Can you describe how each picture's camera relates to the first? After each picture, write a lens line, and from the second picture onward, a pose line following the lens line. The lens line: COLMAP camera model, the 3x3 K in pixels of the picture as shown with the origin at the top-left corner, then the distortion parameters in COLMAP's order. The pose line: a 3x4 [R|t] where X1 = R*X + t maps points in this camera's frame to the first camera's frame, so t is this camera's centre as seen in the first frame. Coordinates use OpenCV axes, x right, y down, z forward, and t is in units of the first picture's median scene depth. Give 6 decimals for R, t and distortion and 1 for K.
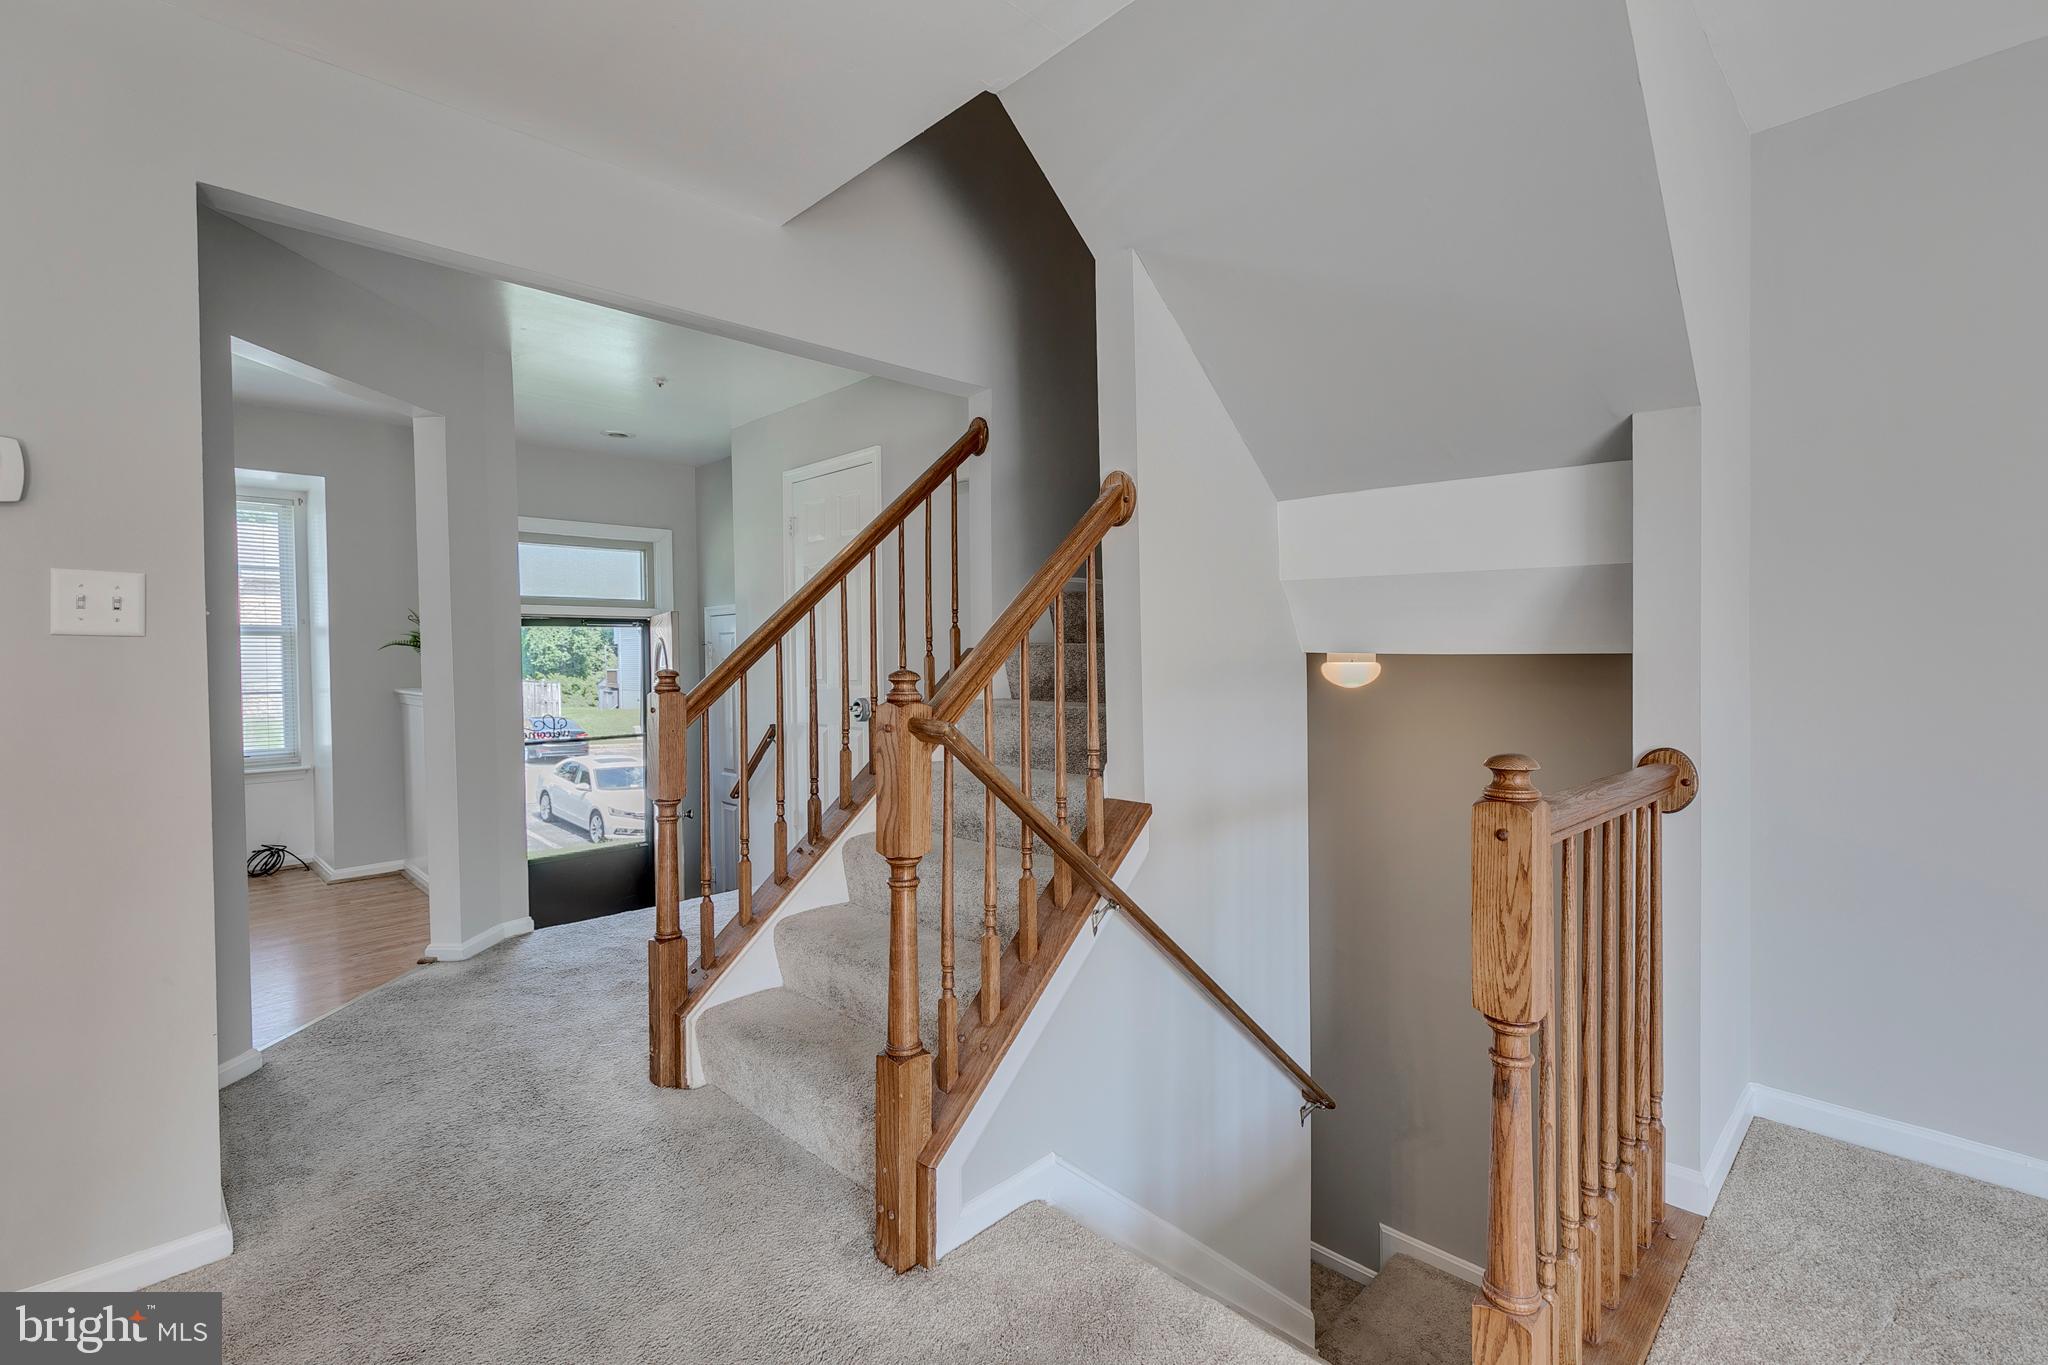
lens RADIAL K [[913.3, 0, 1036.3], [0, 913.3, 675.8], [0, 0, 1]] dist [0.005157, -0.000137]
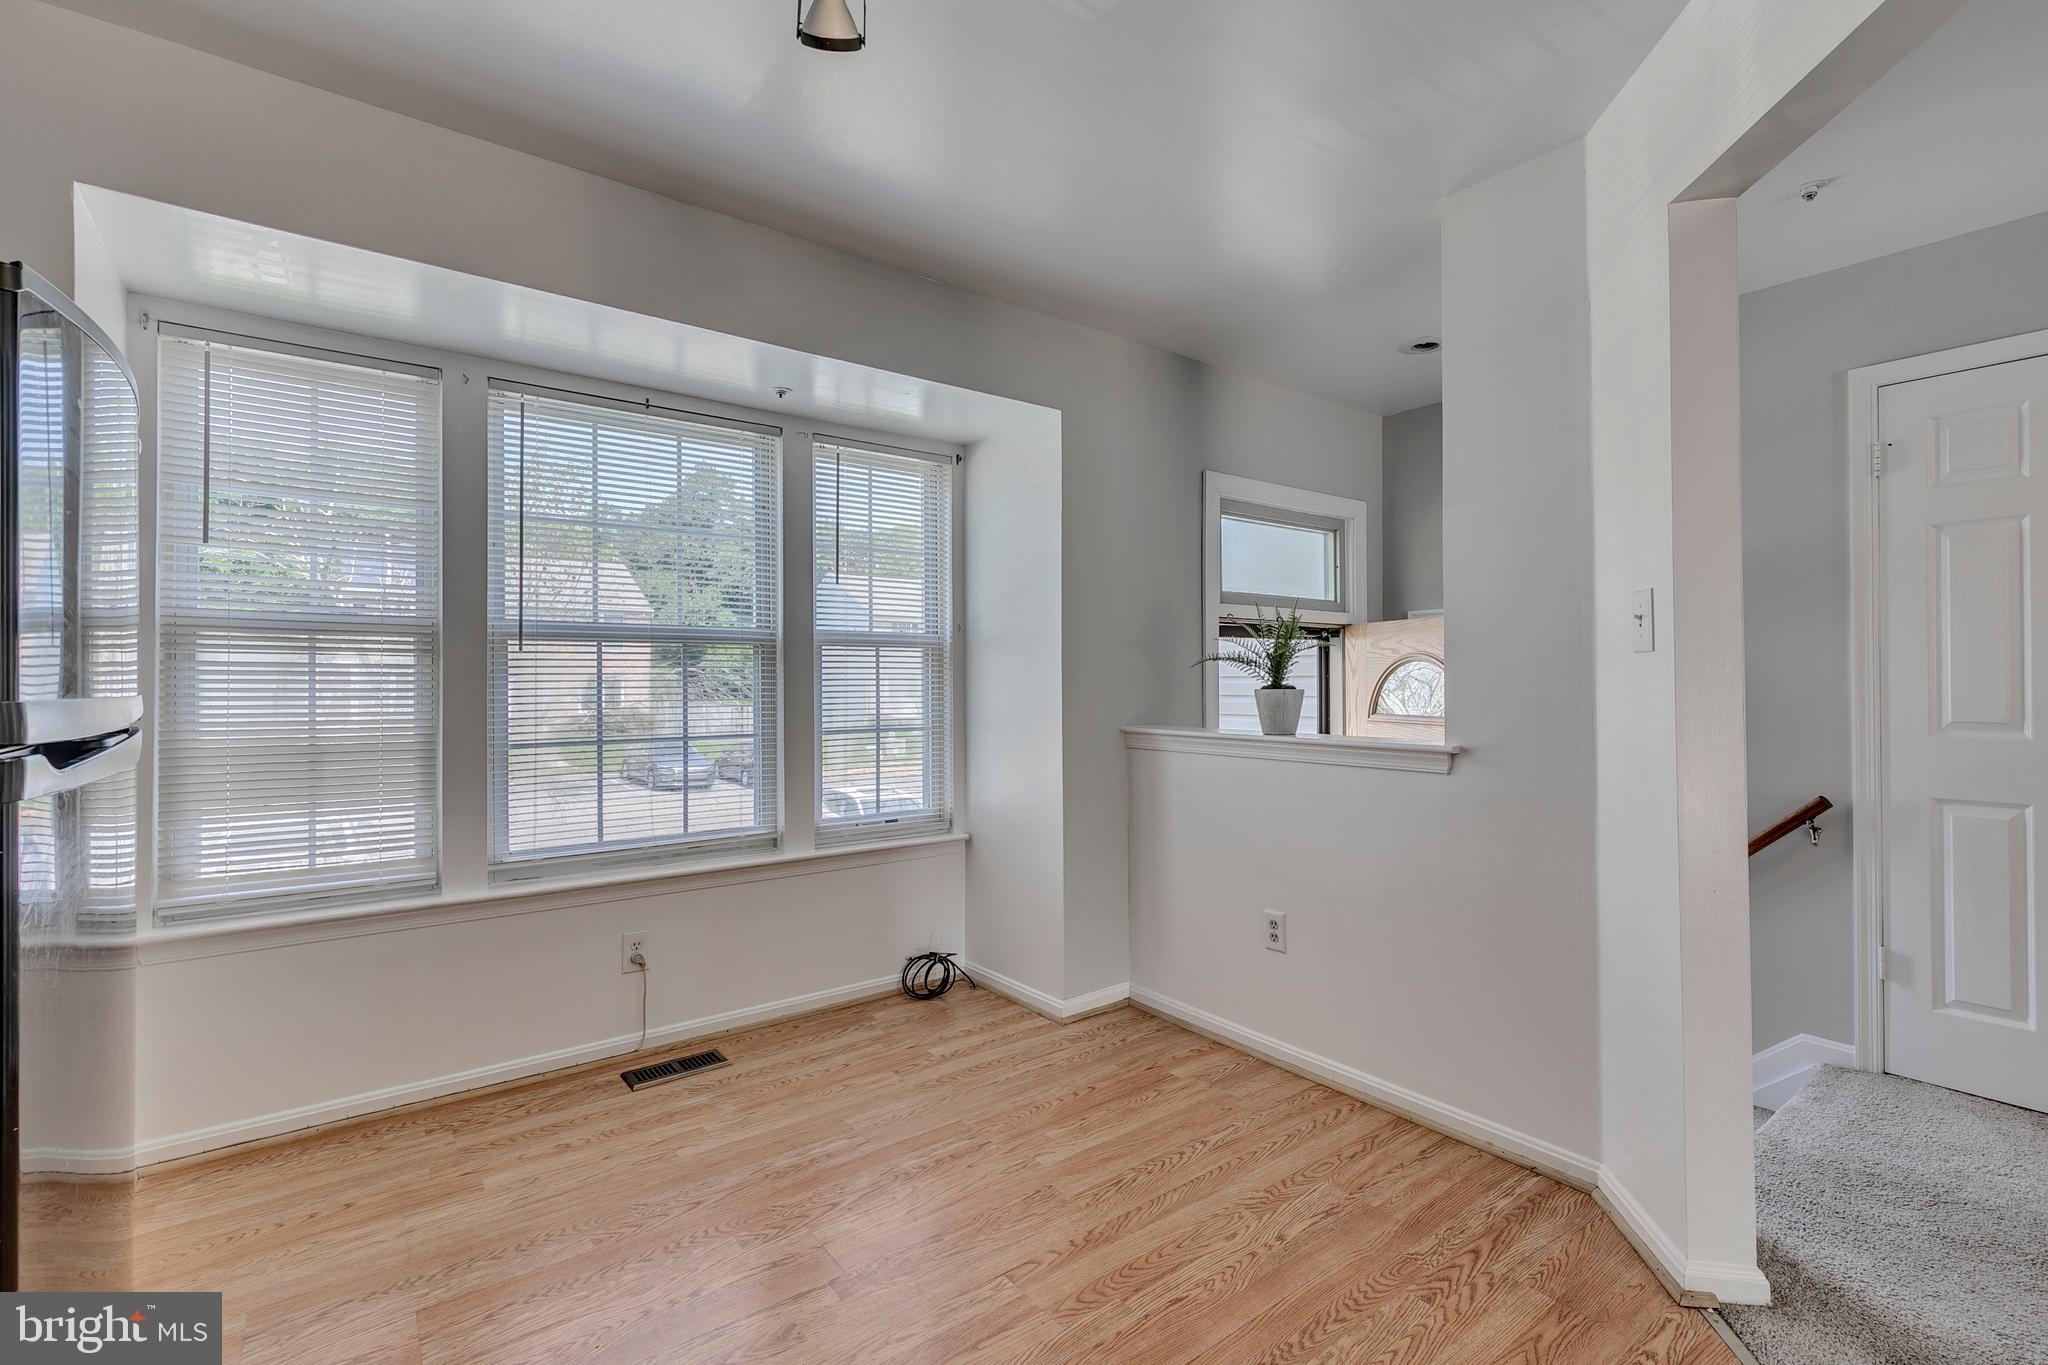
lens RADIAL K [[913.3, 0, 1036.3], [0, 913.3, 675.8], [0, 0, 1]] dist [0.005157, -0.000137]
pose [[0.992358, 0.006237, -0.123233, -1.481082], [-0.009698, 0.999575, -0.027507, -0.007681], [0.123009, 0.028492, 0.991996, 0.711268]]
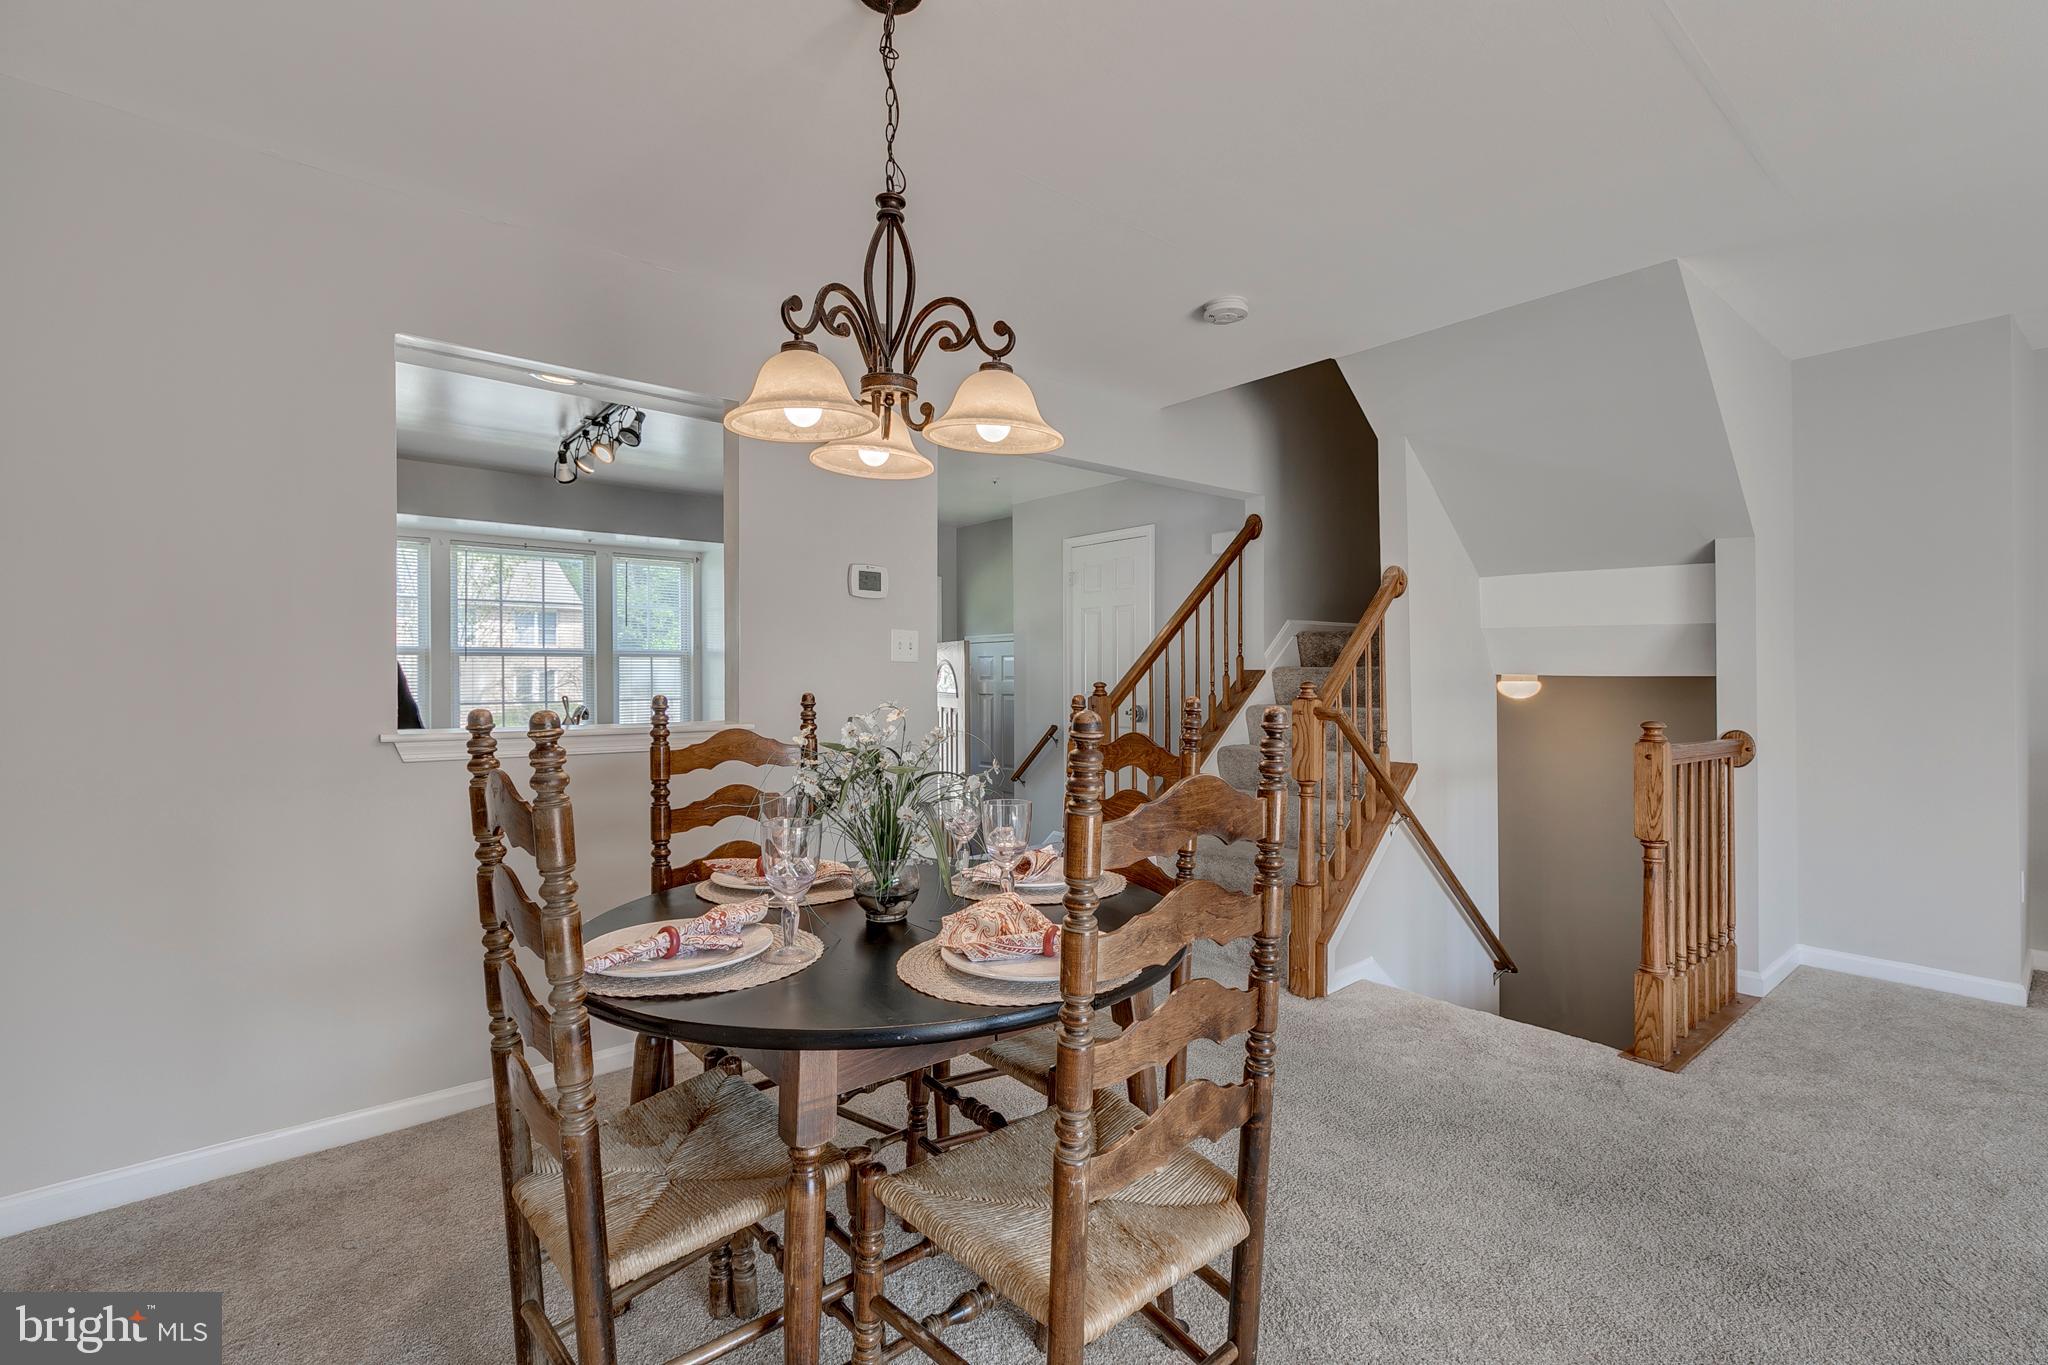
lens RADIAL K [[913.3, 0, 1036.3], [0, 913.3, 675.8], [0, 0, 1]] dist [0.005157, -0.000137]
pose [[0.996928, 0.007113, -0.077994, -0.429194], [-0.008891, 0.999708, -0.022480, 0.021439], [0.077811, 0.023104, 0.996700, -0.715724]]
